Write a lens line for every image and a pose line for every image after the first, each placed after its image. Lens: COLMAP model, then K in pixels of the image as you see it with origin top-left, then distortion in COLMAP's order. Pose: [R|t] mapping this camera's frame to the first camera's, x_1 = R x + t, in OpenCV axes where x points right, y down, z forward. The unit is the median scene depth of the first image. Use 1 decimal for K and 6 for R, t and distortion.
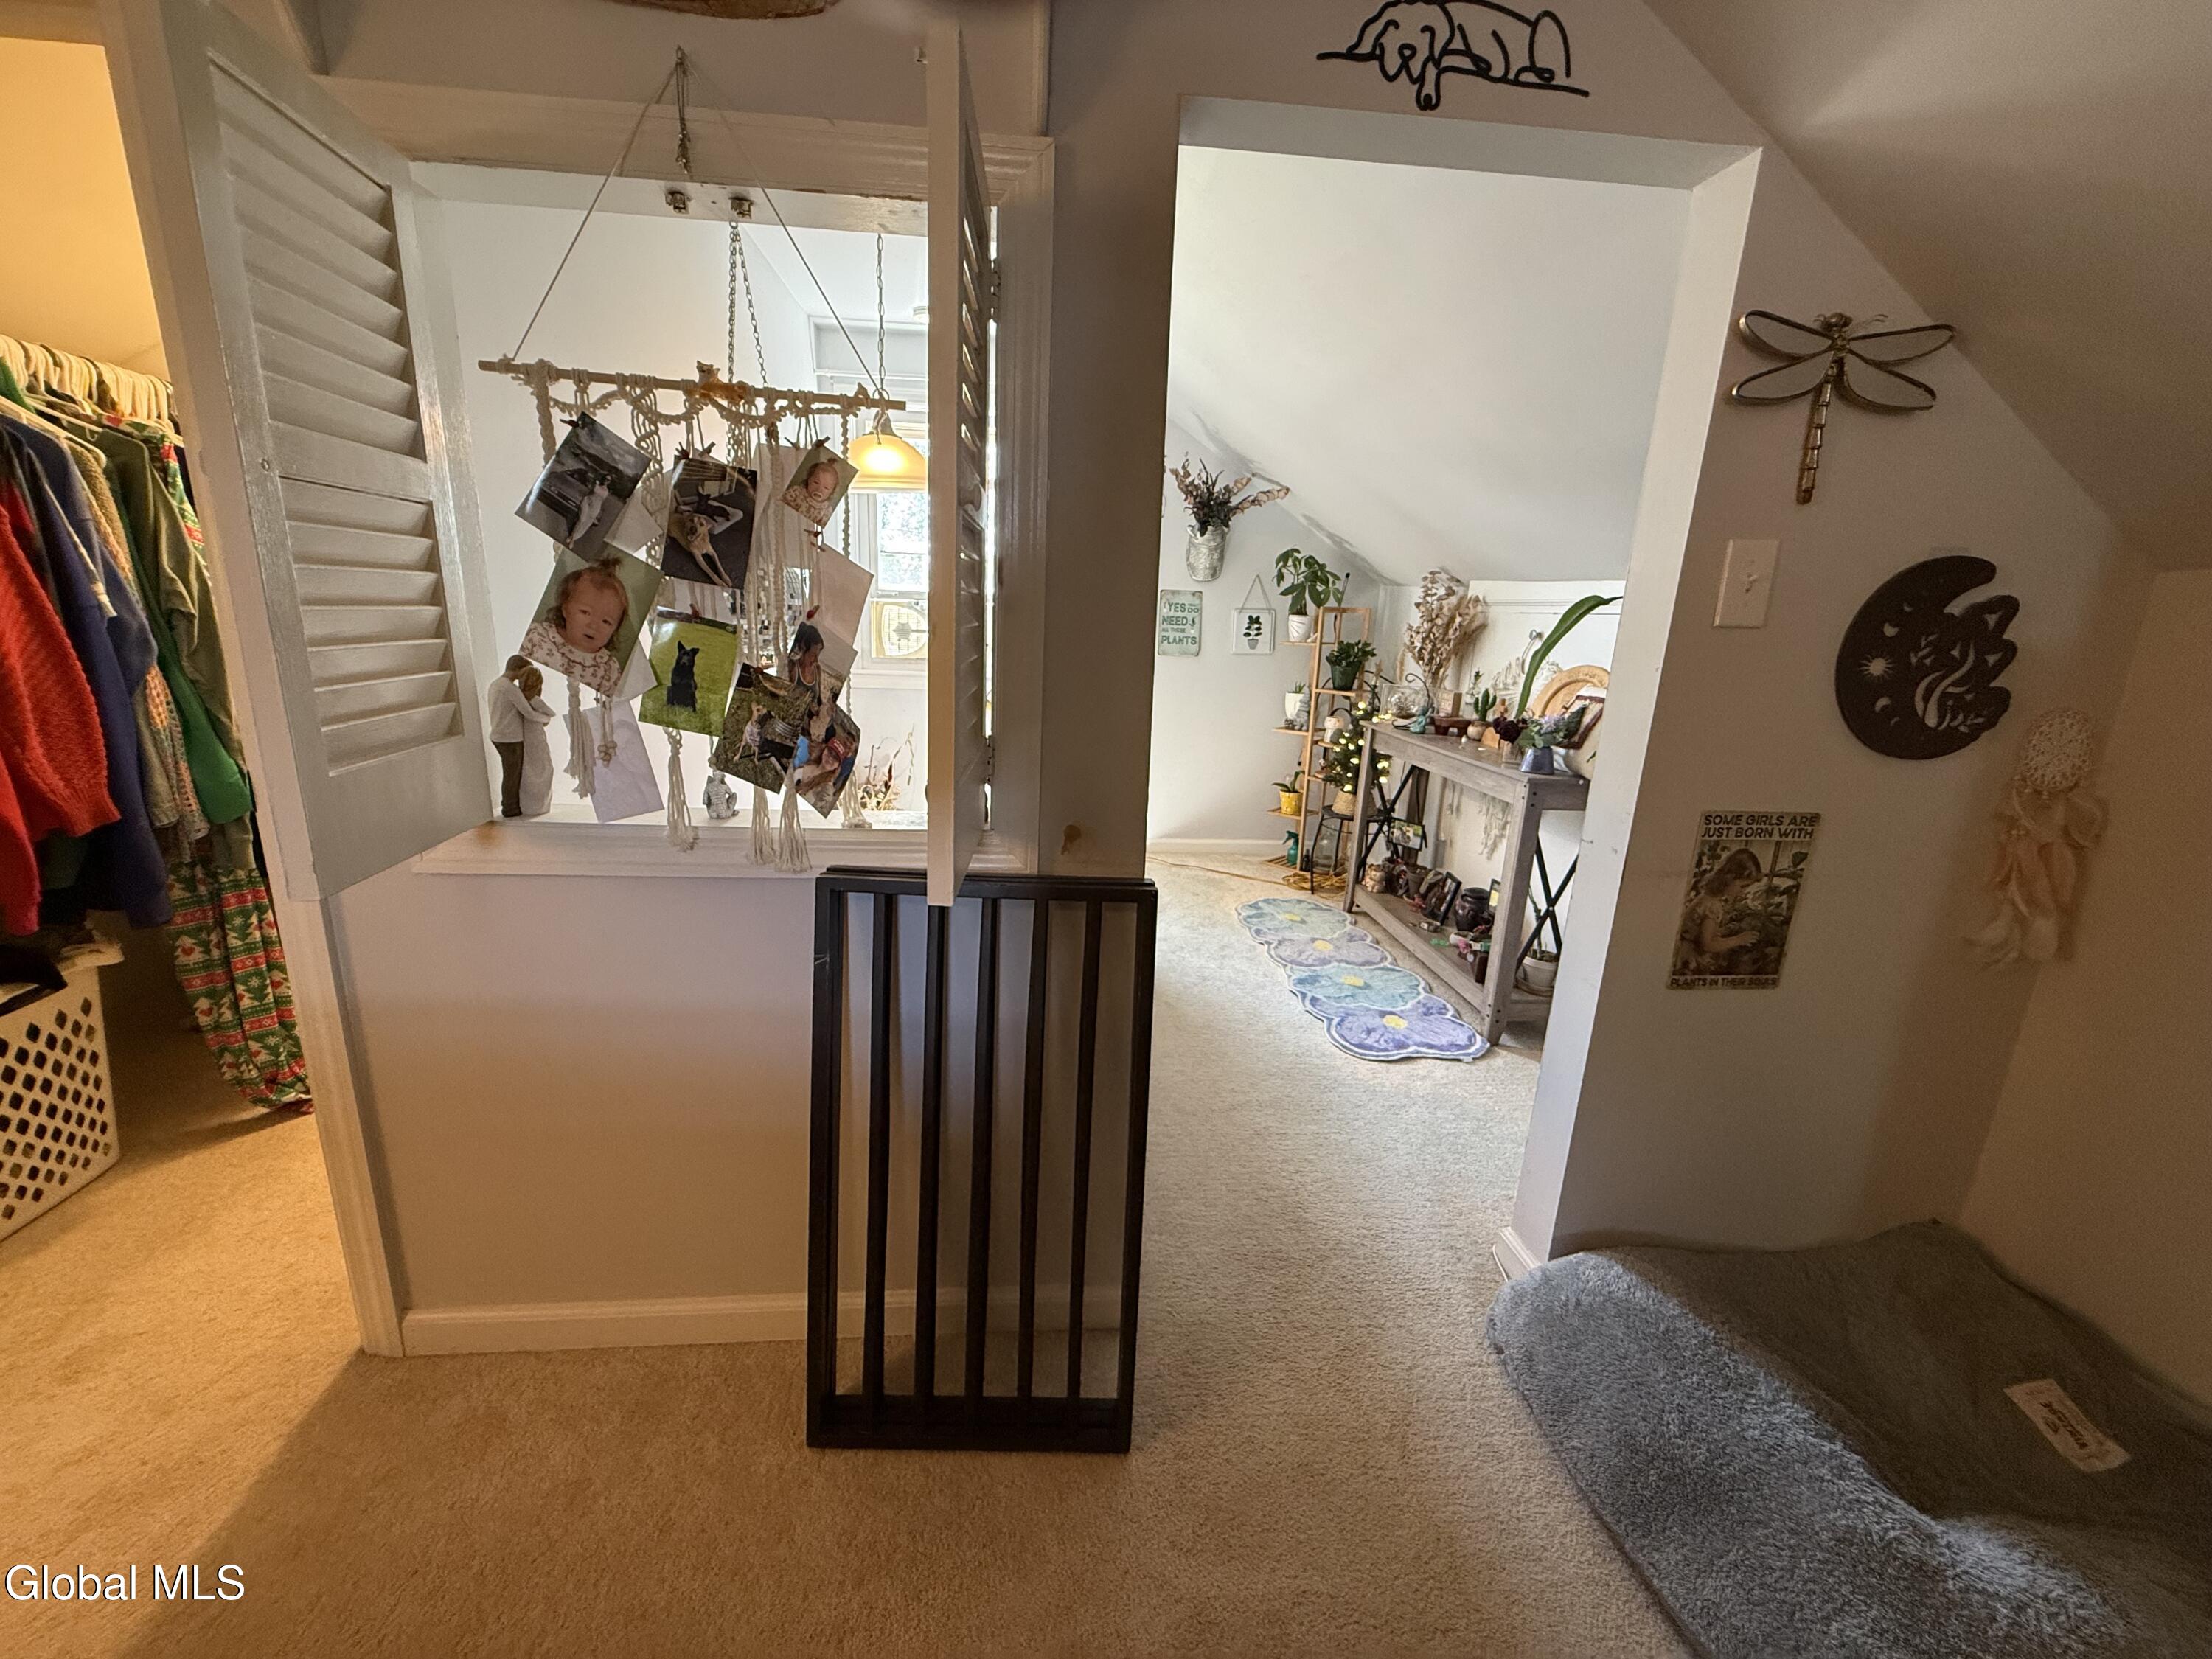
lens RADIAL K [[884.0, 0, 1101.1], [0, 884.0, 830.8], [0, 0, 1]] dist [0.001644, 0.000596]
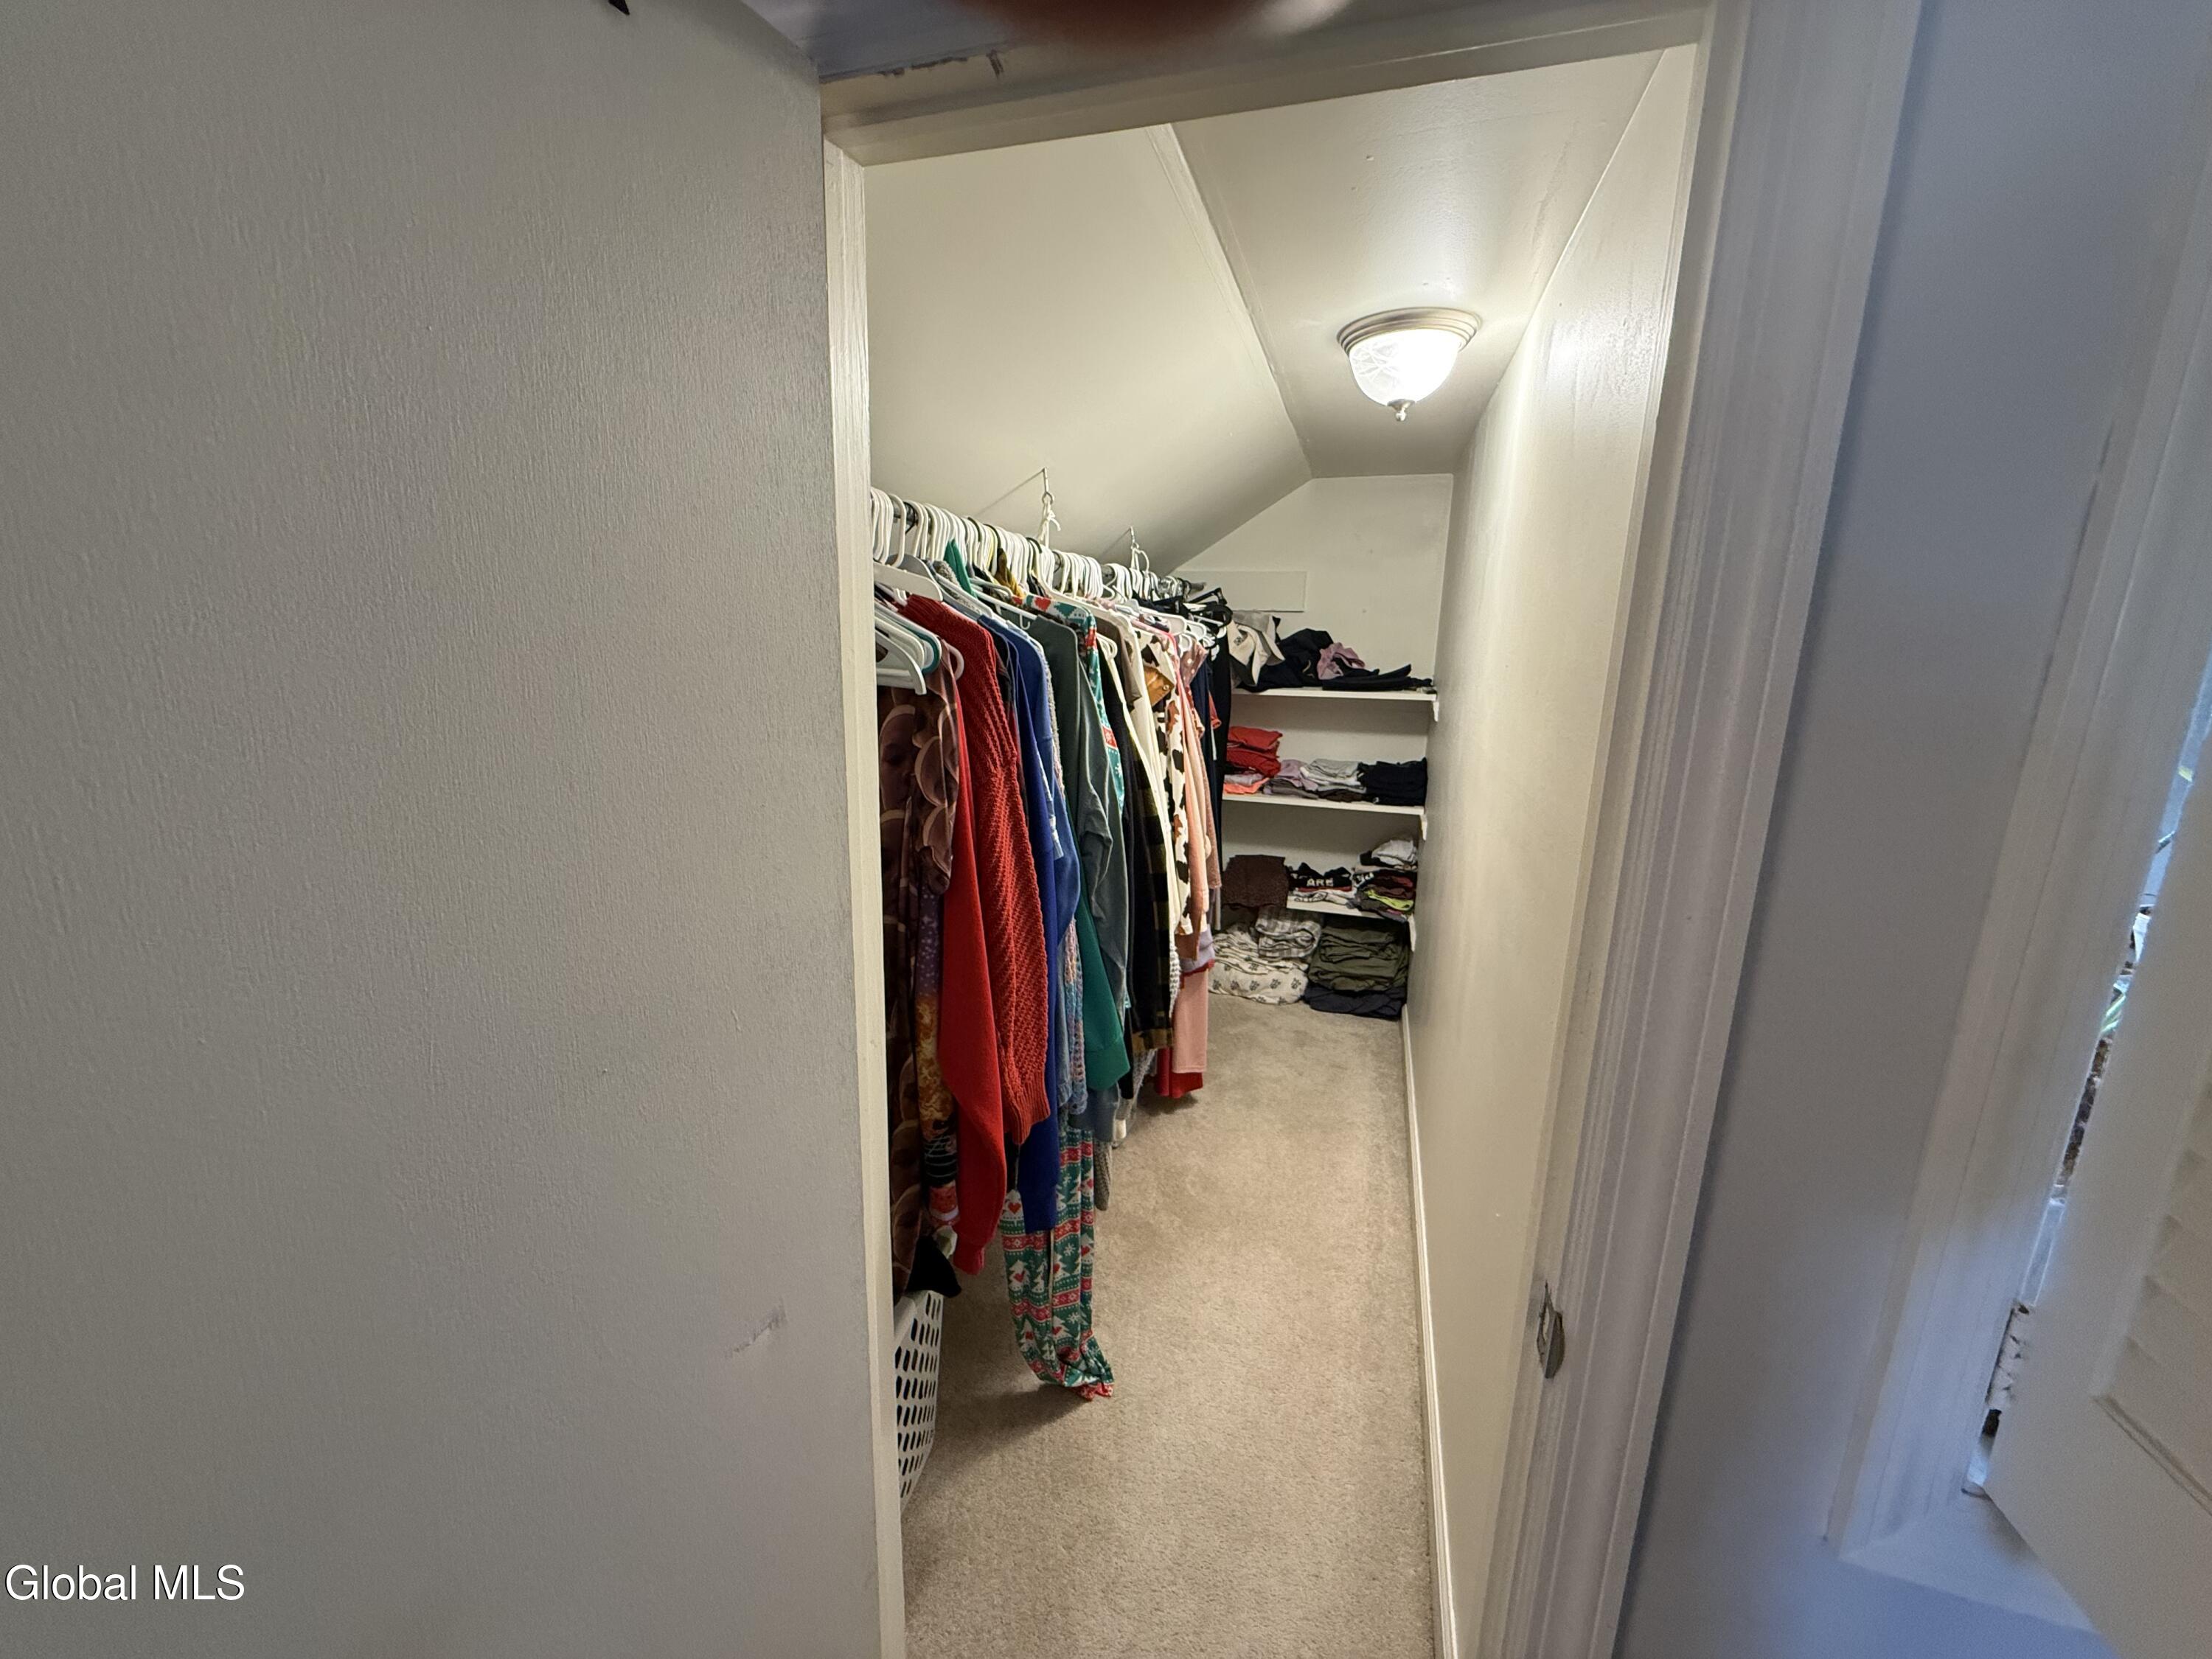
lens RADIAL K [[884.0, 0, 1096.7], [0, 884.0, 835.8], [0, 0, 1]] dist [0.001644, 0.000596]
pose [[0.925540, 0.069029, -0.372304, -0.654557], [-0.079167, 0.996789, -0.011992, -0.210490], [0.370281, 0.040574, 0.928033, 0.225885]]
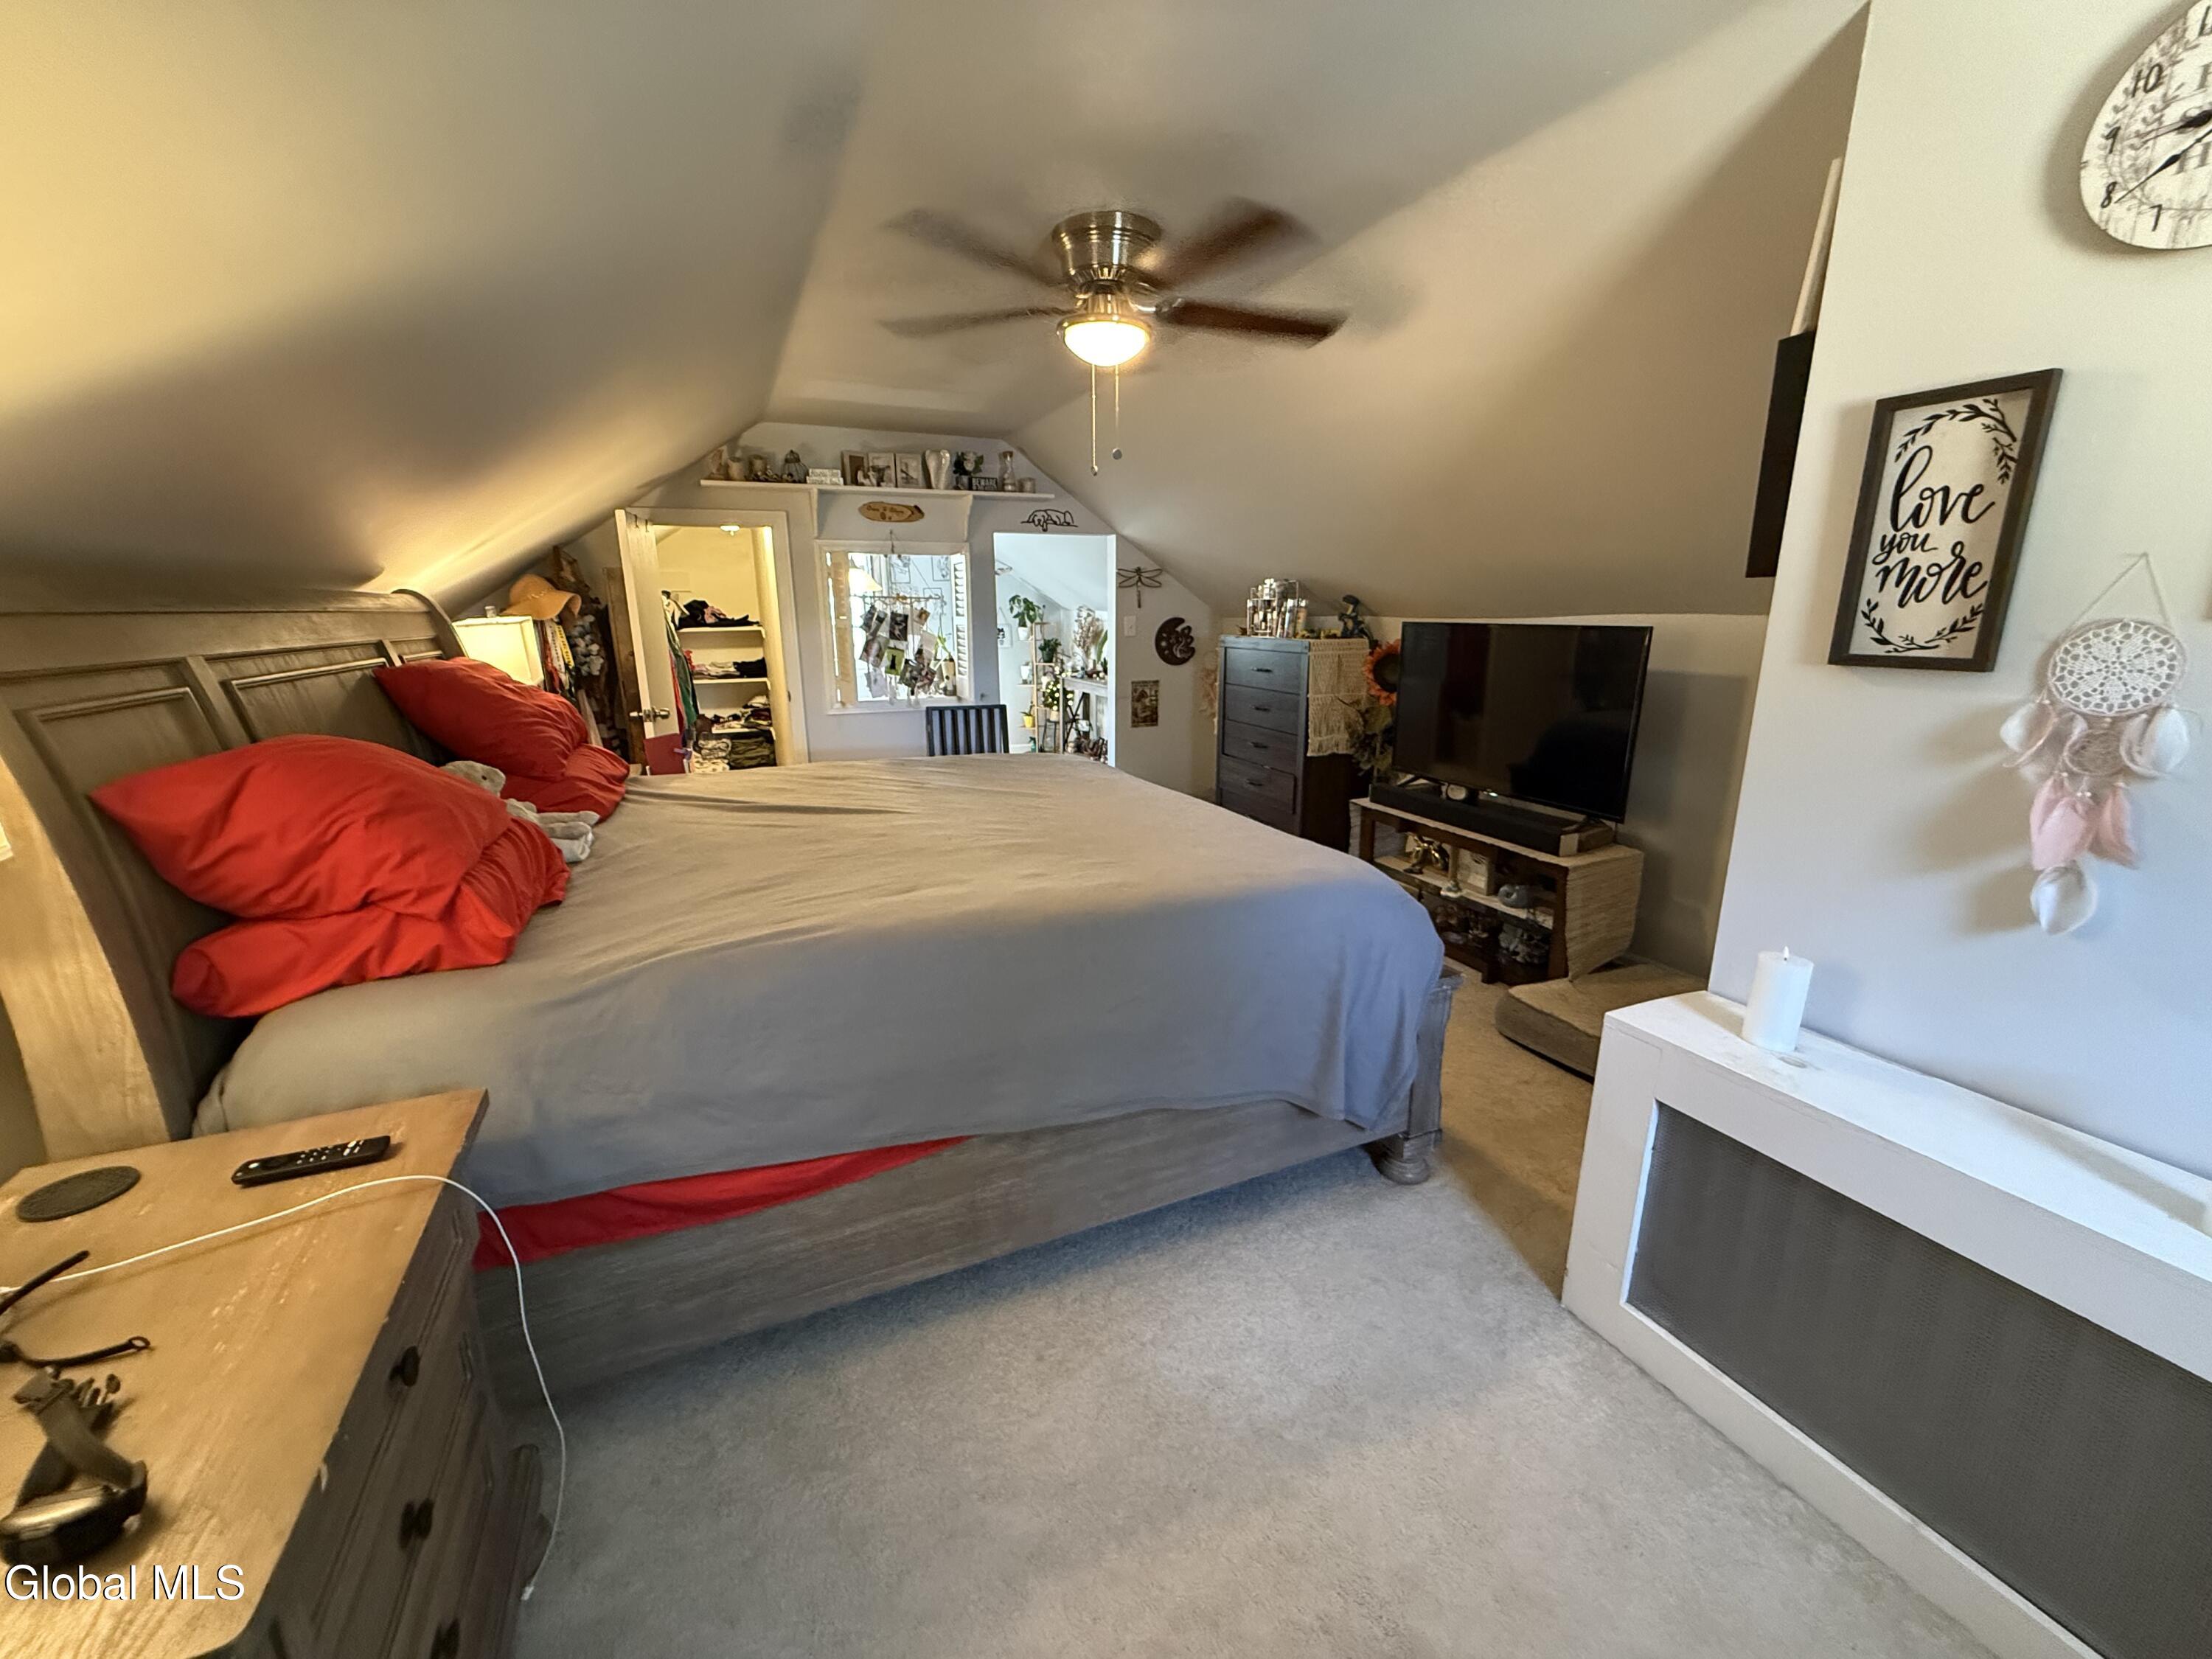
lens RADIAL K [[884.0, 0, 1103.8], [0, 884.0, 831.9], [0, 0, 1]] dist [0.001644, 0.000596]
pose [[0.949255, -0.117481, 0.291743, -0.518584], [0.114285, 0.993052, 0.028035, 0.391283], [-0.293009, 0.006729, 0.956086, -2.076037]]
